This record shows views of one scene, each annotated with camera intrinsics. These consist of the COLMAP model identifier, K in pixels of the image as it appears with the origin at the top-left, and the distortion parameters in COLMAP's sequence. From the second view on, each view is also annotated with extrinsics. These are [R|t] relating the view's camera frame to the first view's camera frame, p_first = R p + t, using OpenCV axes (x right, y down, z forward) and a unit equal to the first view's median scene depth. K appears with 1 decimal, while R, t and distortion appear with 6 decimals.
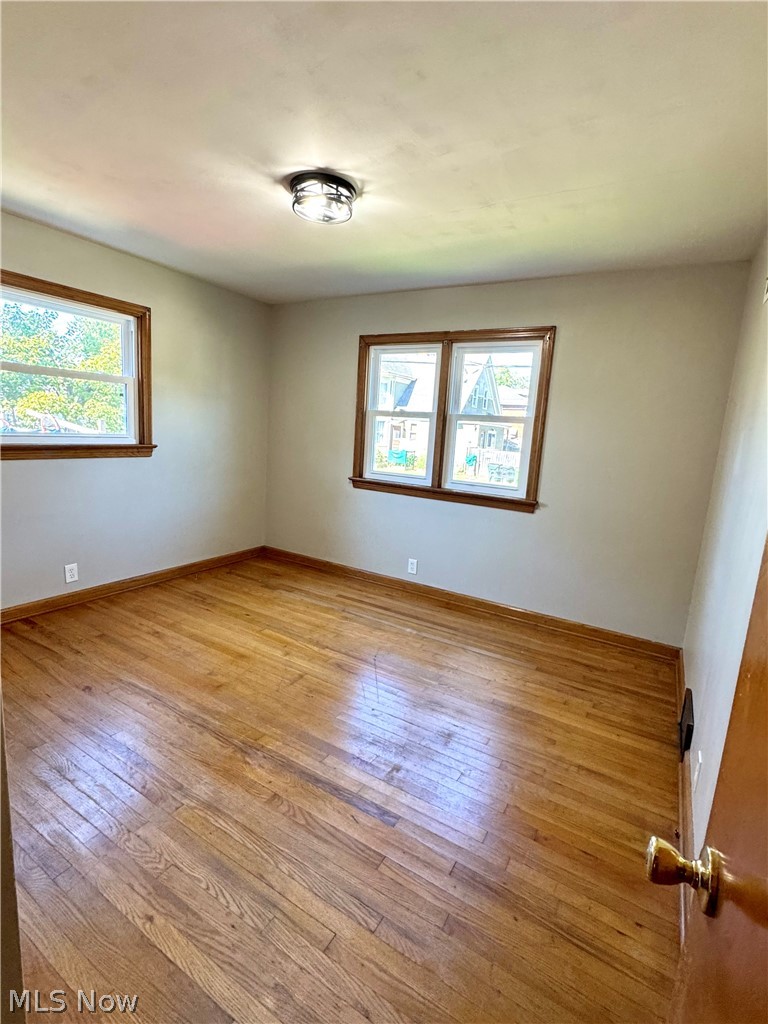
lens RADIAL K [[478.1, 0, 381.9], [0, 478.1, 509.8], [0, 0, 1]] dist [-0.000907, -0.000379]
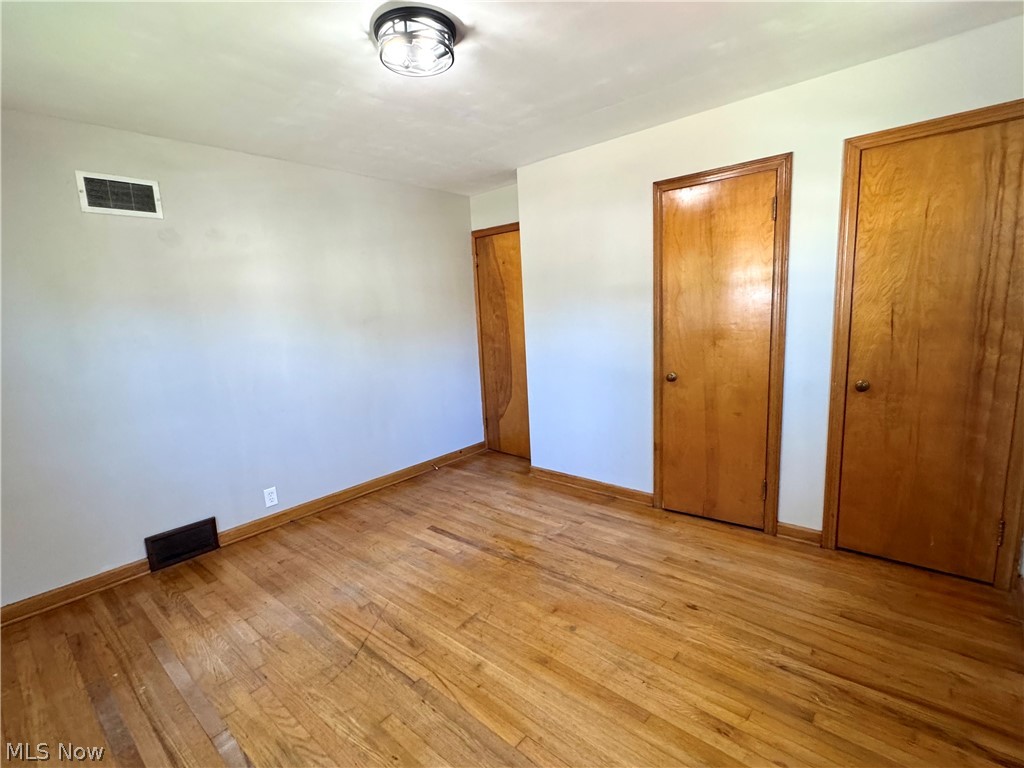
lens RADIAL K [[478.1, 0, 514.0], [0, 478.1, 384.9], [0, 0, 1]] dist [-0.000907, -0.000379]
pose [[-0.986270, -0.038047, 0.160696, -0.368885], [0.018472, 0.941573, 0.336302, -0.314417], [-0.164103, 0.334653, -0.927943, 1.602310]]
